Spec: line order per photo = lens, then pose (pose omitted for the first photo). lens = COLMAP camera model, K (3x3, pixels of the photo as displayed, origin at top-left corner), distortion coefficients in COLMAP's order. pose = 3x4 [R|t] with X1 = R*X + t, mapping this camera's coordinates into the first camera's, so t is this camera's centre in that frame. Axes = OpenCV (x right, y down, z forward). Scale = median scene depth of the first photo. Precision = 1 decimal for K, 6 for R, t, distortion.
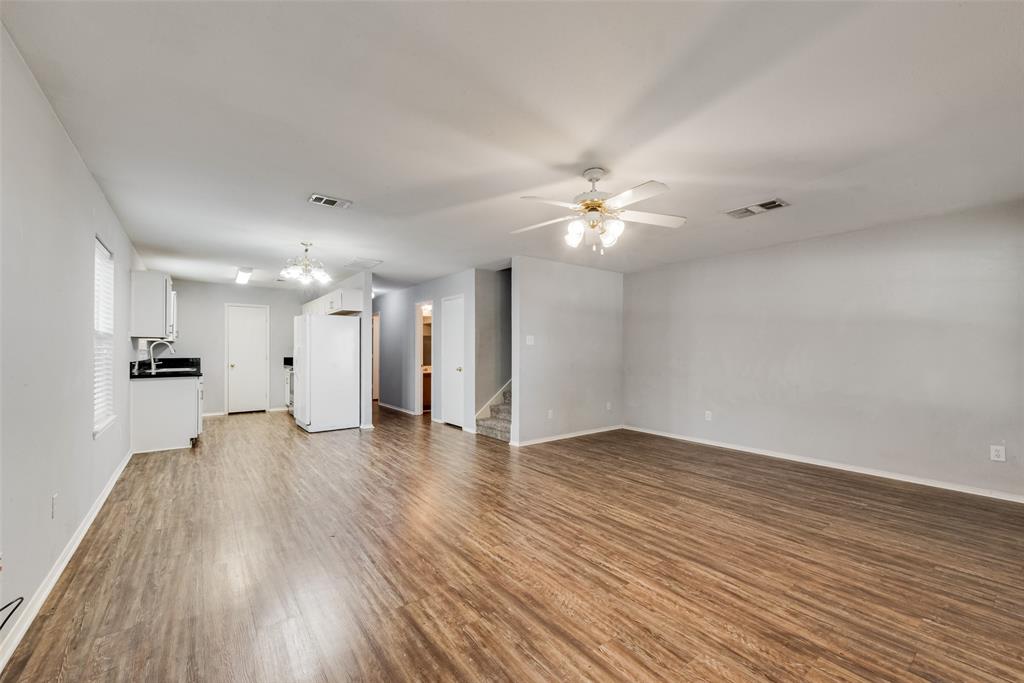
lens RADIAL K [[406.3, 0, 510.6], [0, 406.3, 348.5], [0, 0, 1]] dist [0.010992, -0.000097]
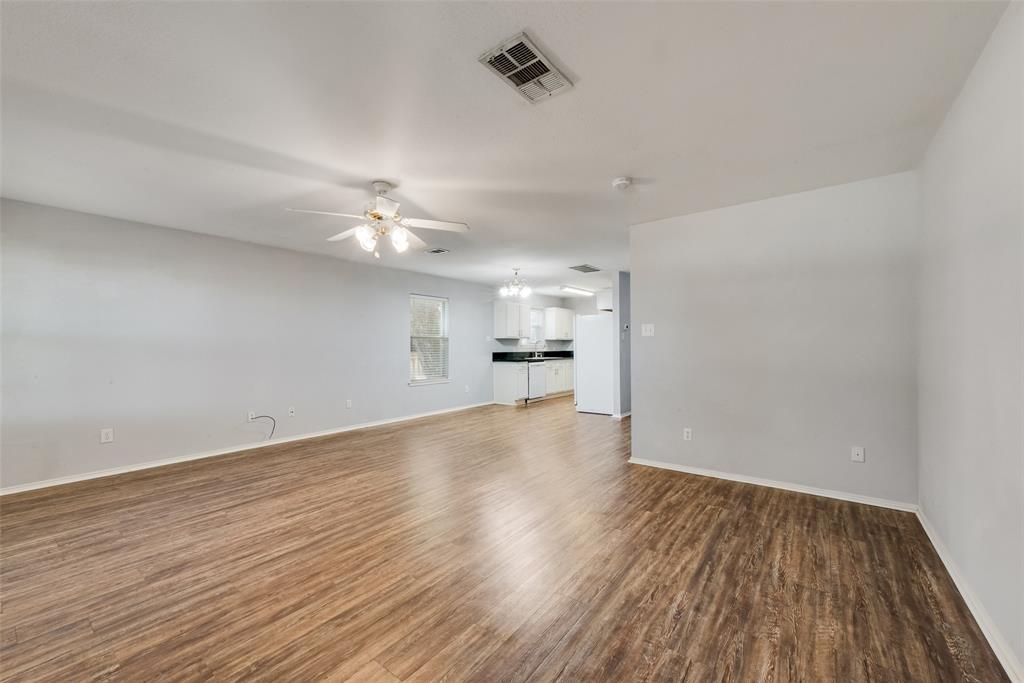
lens RADIAL K [[412.6, 0, 514.2], [0, 412.6, 349.1], [0, 0, 1]] dist [0.012003, -0.000265]
pose [[0.263551, 0.002497, -0.964642, 1.580092], [0.011581, 0.999916, 0.005752, 0.026144], [0.964576, -0.012688, 0.263500, 1.215973]]
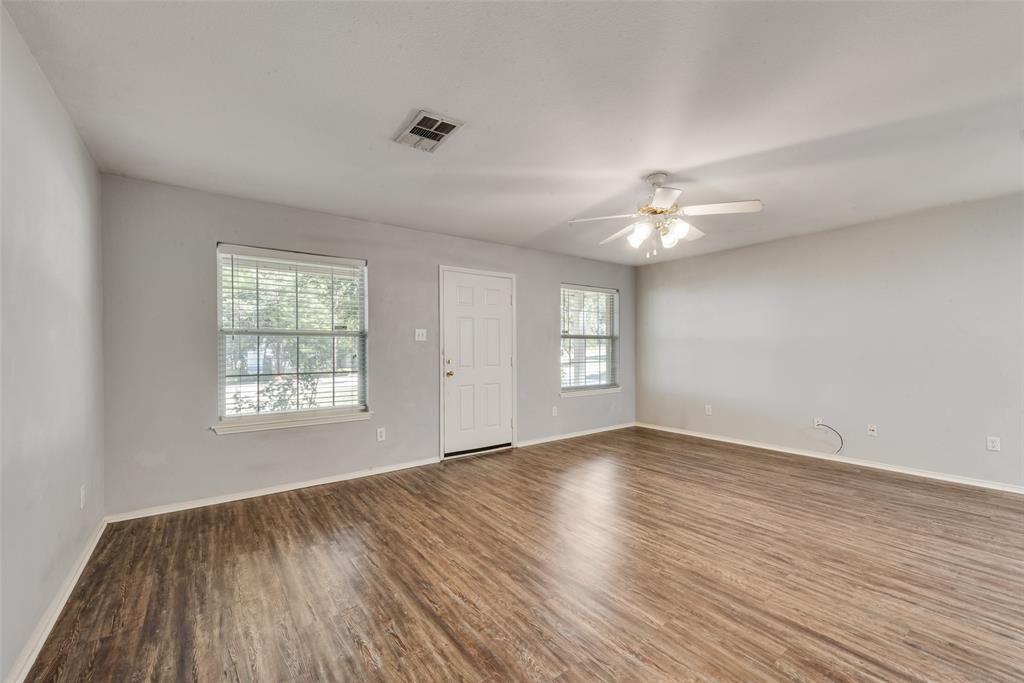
lens RADIAL K [[406.3, 0, 510.6], [0, 406.3, 348.5], [0, 0, 1]] dist [0.010992, -0.000097]
pose [[-0.999754, 0.001412, 0.022154, 0.650097], [0.001317, 0.999990, -0.004321, 0.017117], [-0.022160, -0.004291, -0.999745, 2.399860]]
